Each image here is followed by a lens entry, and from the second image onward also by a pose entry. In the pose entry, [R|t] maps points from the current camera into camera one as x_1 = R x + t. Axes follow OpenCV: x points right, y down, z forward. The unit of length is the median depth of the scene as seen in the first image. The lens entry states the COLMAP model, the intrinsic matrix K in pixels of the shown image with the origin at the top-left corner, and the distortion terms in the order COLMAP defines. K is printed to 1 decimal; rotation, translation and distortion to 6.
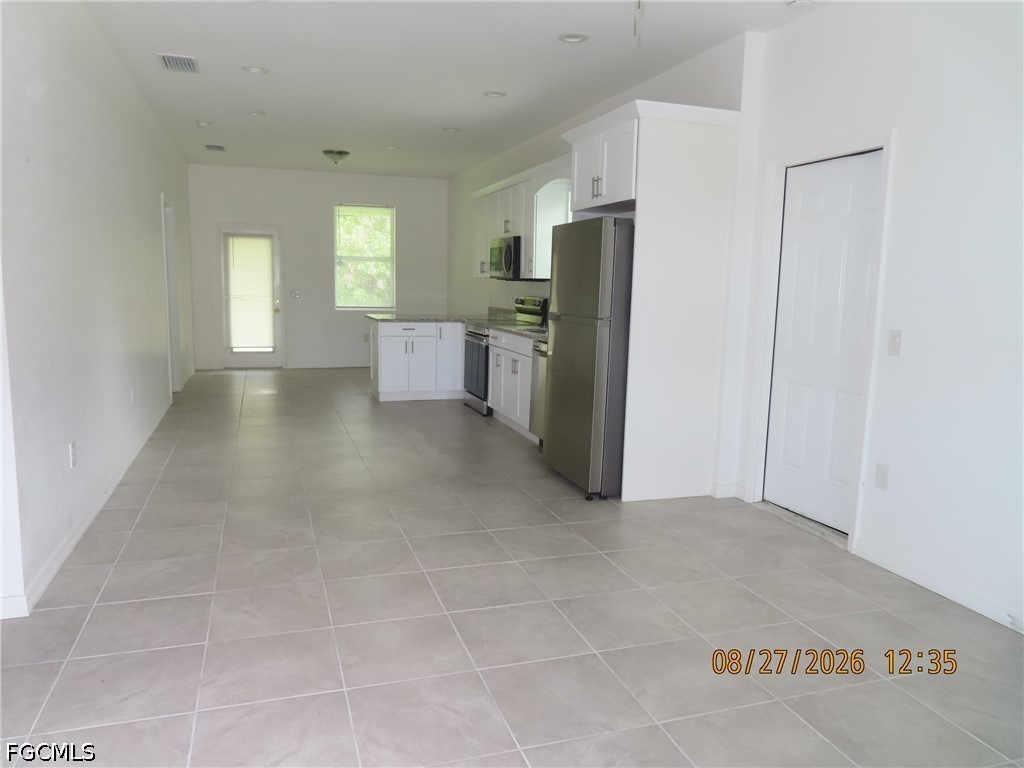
lens RADIAL K [[736.0, 0, 510.8], [0, 736.0, 387.1], [0, 0, 1]] dist [-0.006315, -0.001937]
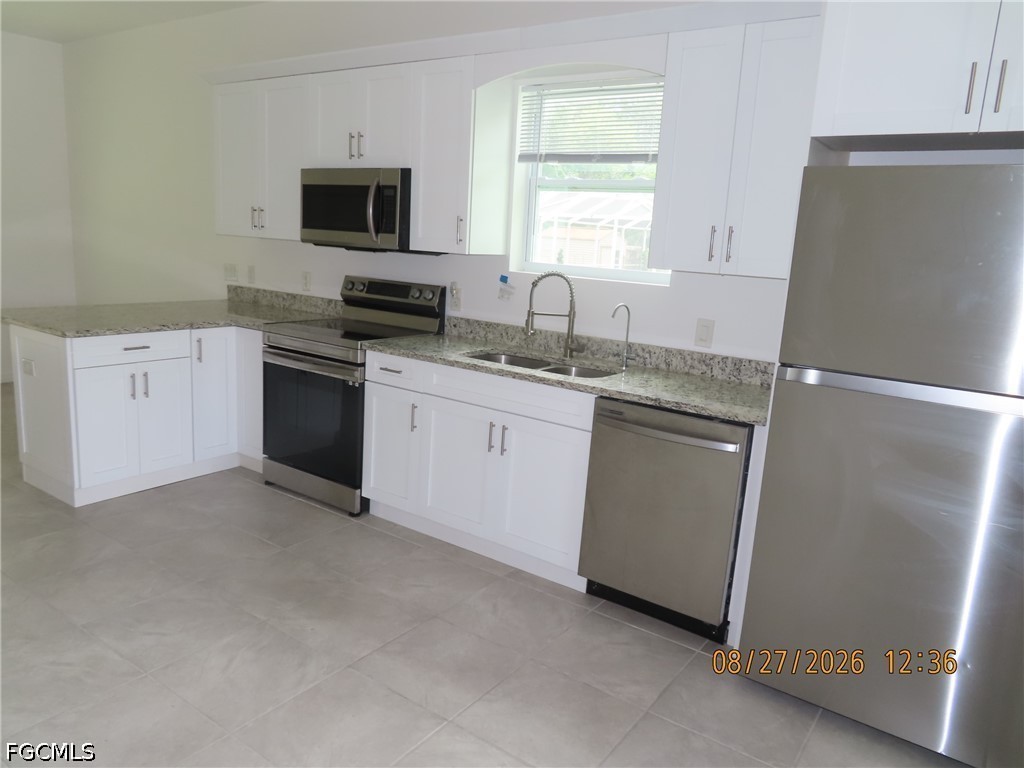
lens RADIAL K [[736.0, 0, 512.4], [0, 736.0, 378.6], [0, 0, 1]] dist [-0.006315, -0.001937]
pose [[0.811678, -0.092656, 0.576710, -0.234909], [0.047571, 0.994545, 0.092833, -0.099326], [-0.582165, -0.047916, 0.811658, 0.514172]]
